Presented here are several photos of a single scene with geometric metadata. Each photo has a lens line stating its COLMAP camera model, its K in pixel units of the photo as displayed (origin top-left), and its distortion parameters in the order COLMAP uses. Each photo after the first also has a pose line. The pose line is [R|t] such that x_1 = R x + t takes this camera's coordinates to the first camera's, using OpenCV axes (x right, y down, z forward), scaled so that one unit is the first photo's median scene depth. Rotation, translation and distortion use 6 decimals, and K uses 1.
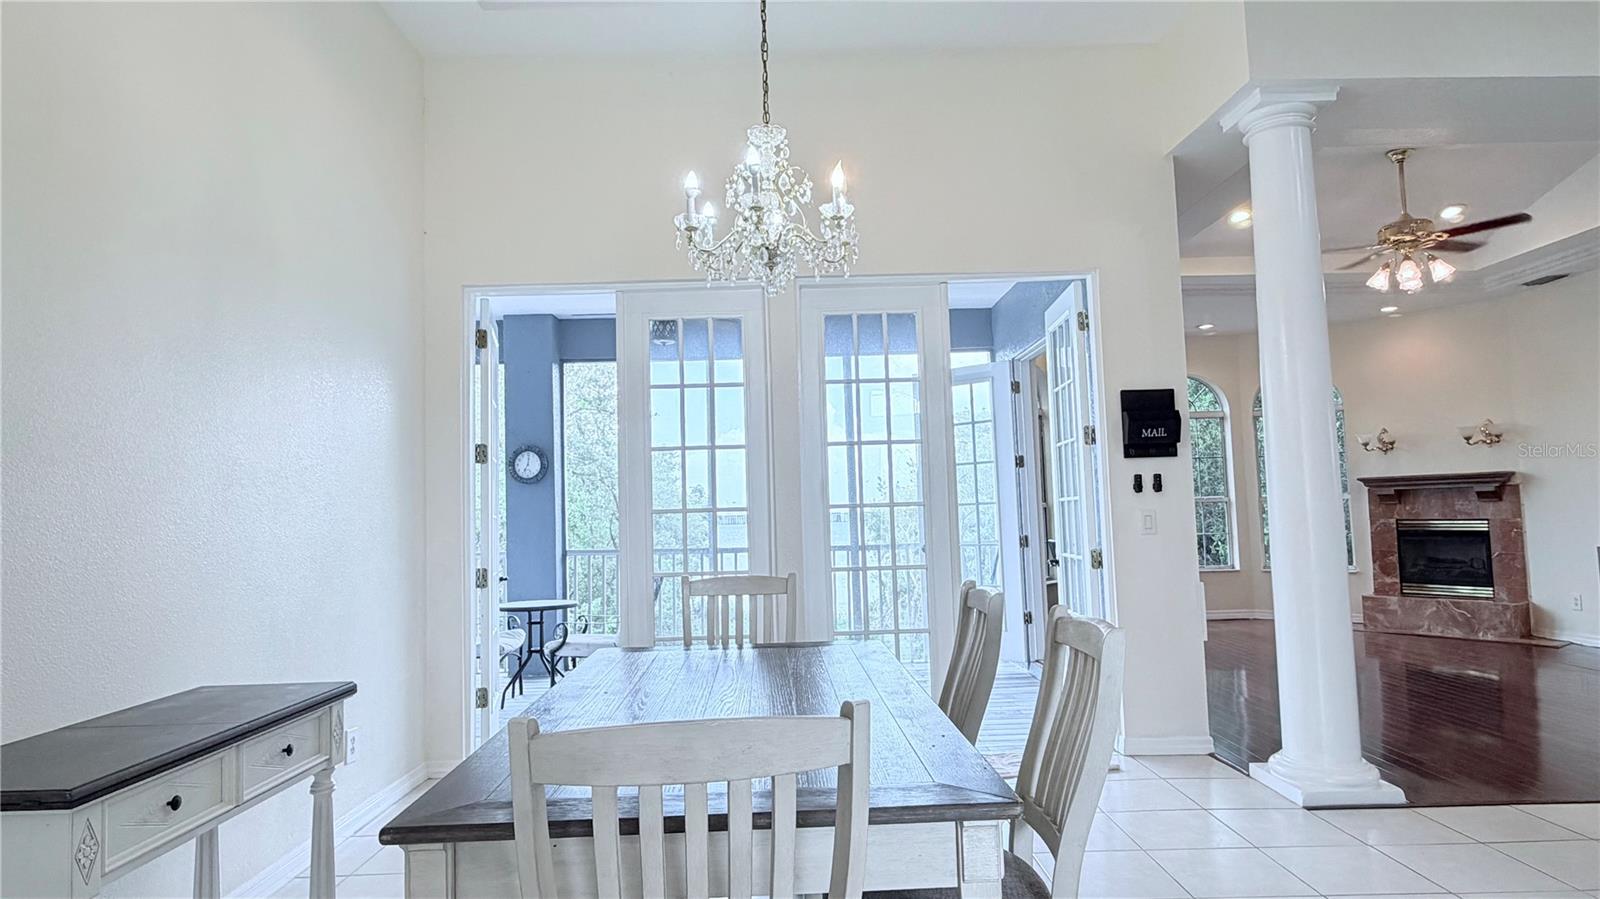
lens RADIAL K [[902.3, 0, 794.5], [0, 902.3, 451.5], [0, 0, 1]] dist [0.000227, -0.000858]
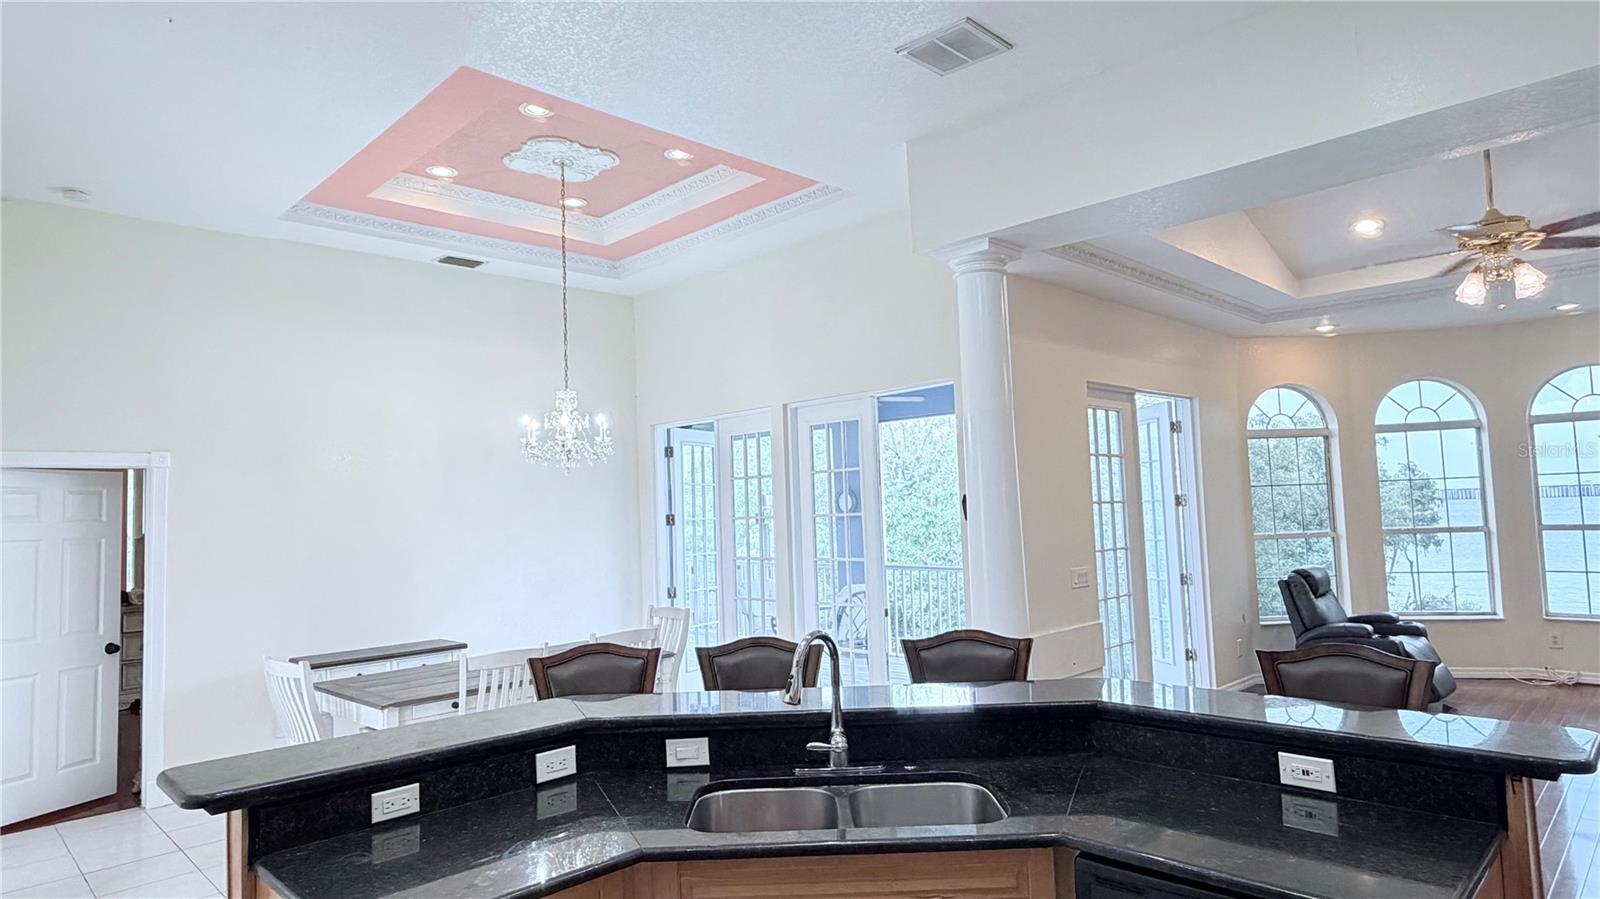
lens RADIAL K [[902.8, 0, 795.3], [0, 902.8, 451.4], [0, 0, 1]] dist [-0.000845, 0.000370]
pose [[0.699961, -0.044474, -0.712795, 0.941799], [0.065167, 0.997873, 0.001733, -0.103717], [0.711202, -0.047664, 0.701370, -0.028492]]
